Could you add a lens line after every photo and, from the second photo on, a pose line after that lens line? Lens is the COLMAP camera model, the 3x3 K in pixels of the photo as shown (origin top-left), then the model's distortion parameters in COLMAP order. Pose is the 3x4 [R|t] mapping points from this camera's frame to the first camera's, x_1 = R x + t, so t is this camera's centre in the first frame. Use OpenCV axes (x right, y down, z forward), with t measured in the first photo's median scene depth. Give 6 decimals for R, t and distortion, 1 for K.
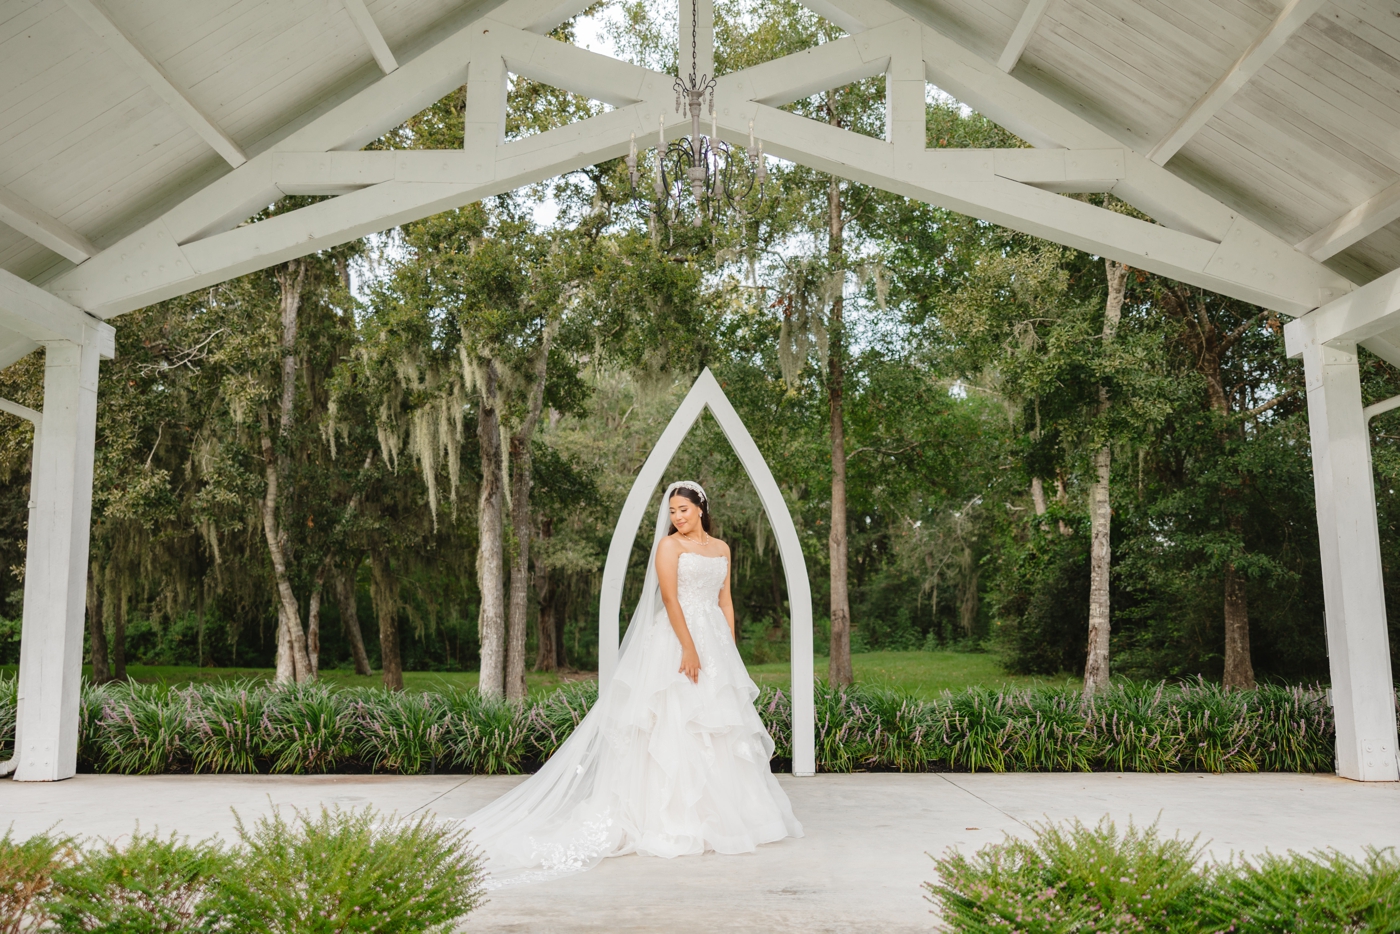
lens RADIAL K [[1369.3, 0, 700.0], [0, 1369.3, 467.0], [0, 0, 1]] dist [-0.016512, -0.016372]
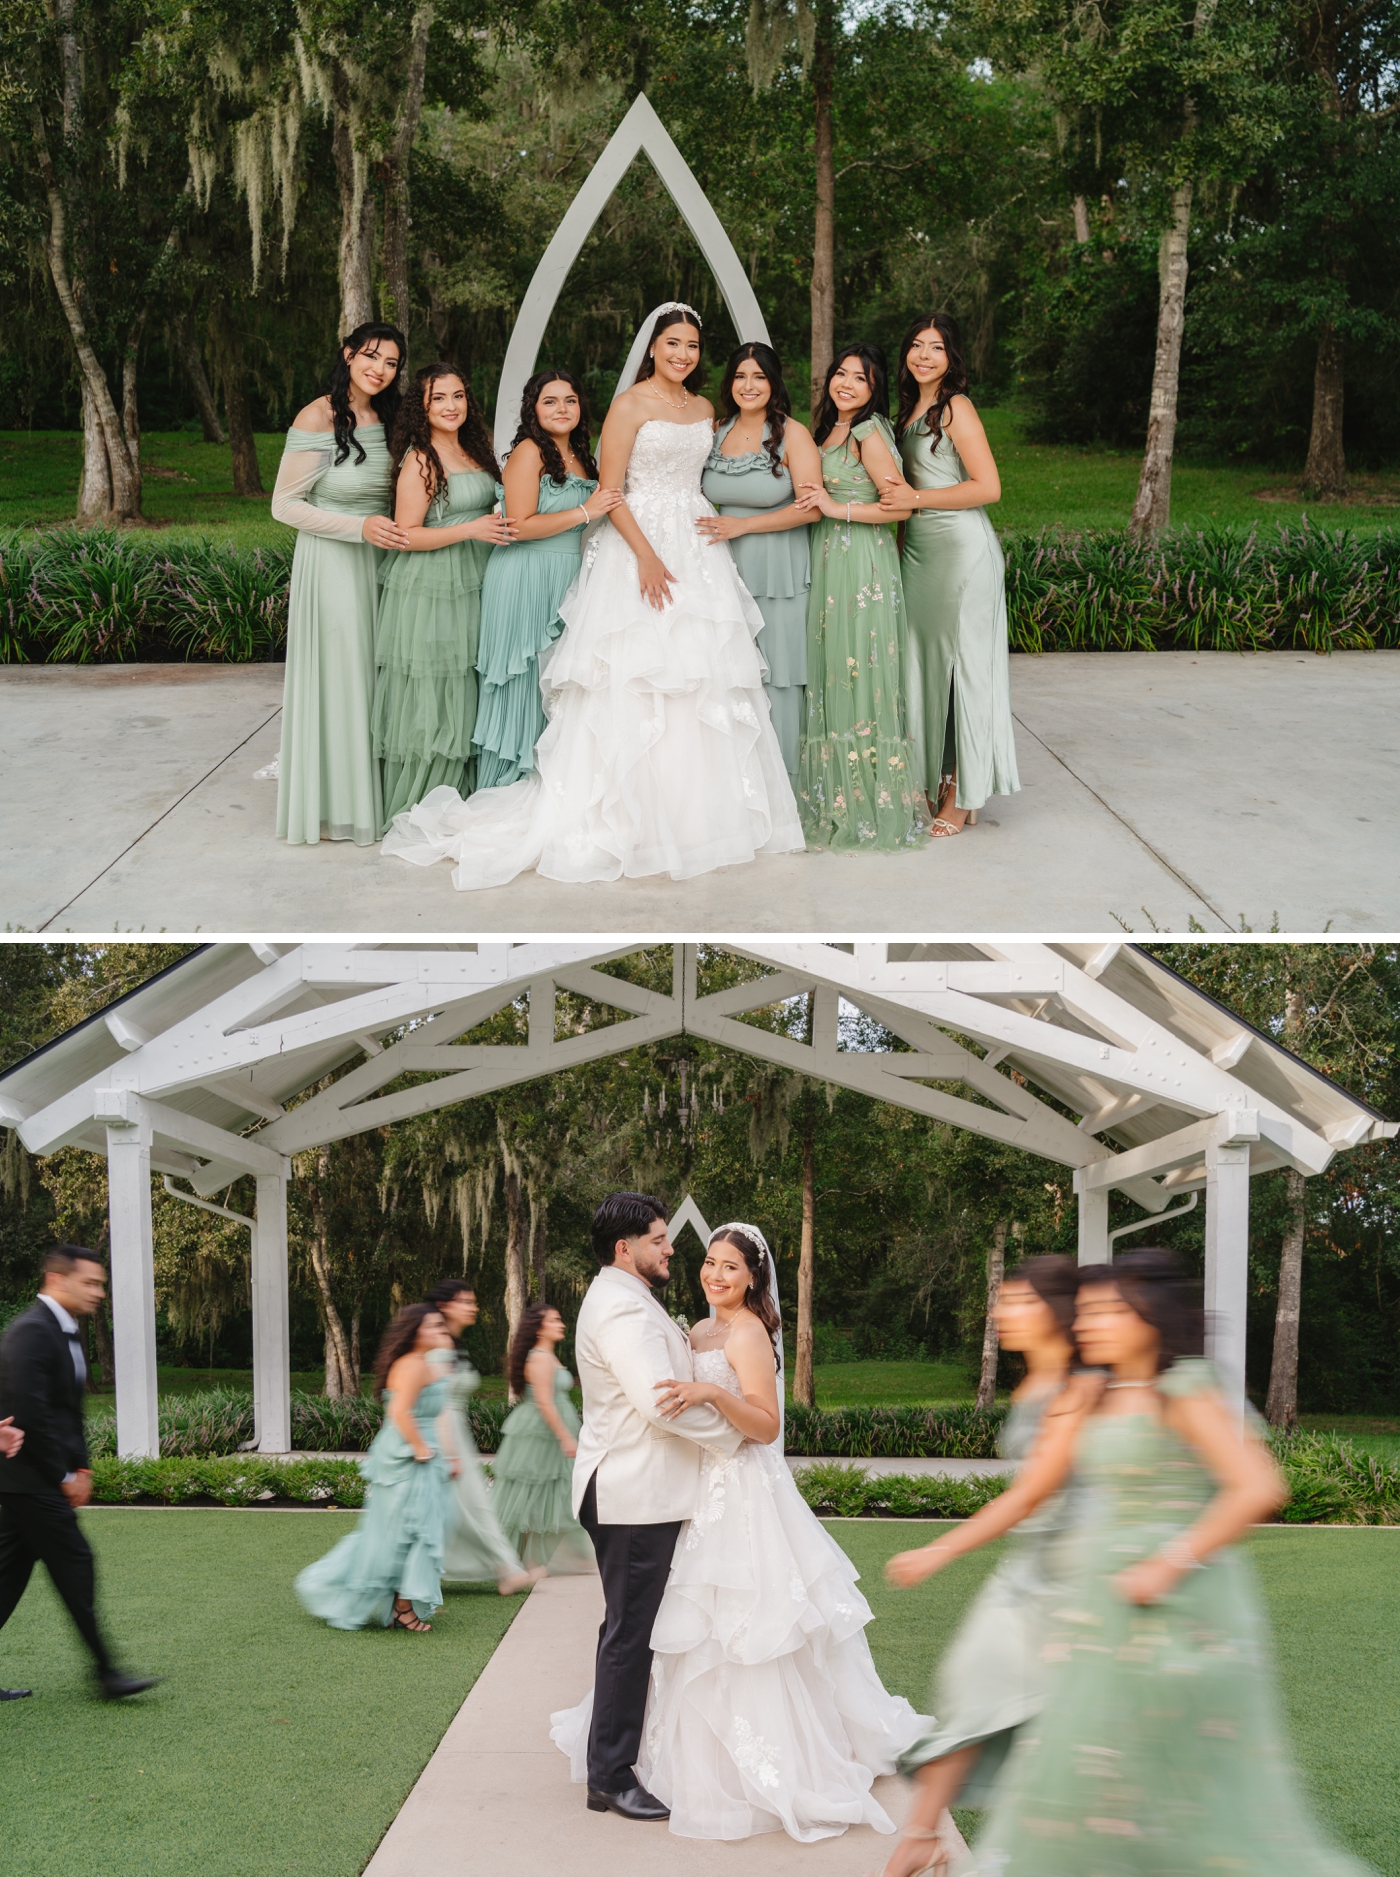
lens RADIAL K [[2279.0, 0, 700.0], [0, 2279.0, 938.5], [0, 0, 1]] dist [-0.012981, 0.018653]
pose [[0.999206, -0.003441, 0.039701, -0.016497], [-0.005731, 0.973500, 0.228614, 0.103445], [-0.039436, -0.228659, 0.972707, -0.275886]]
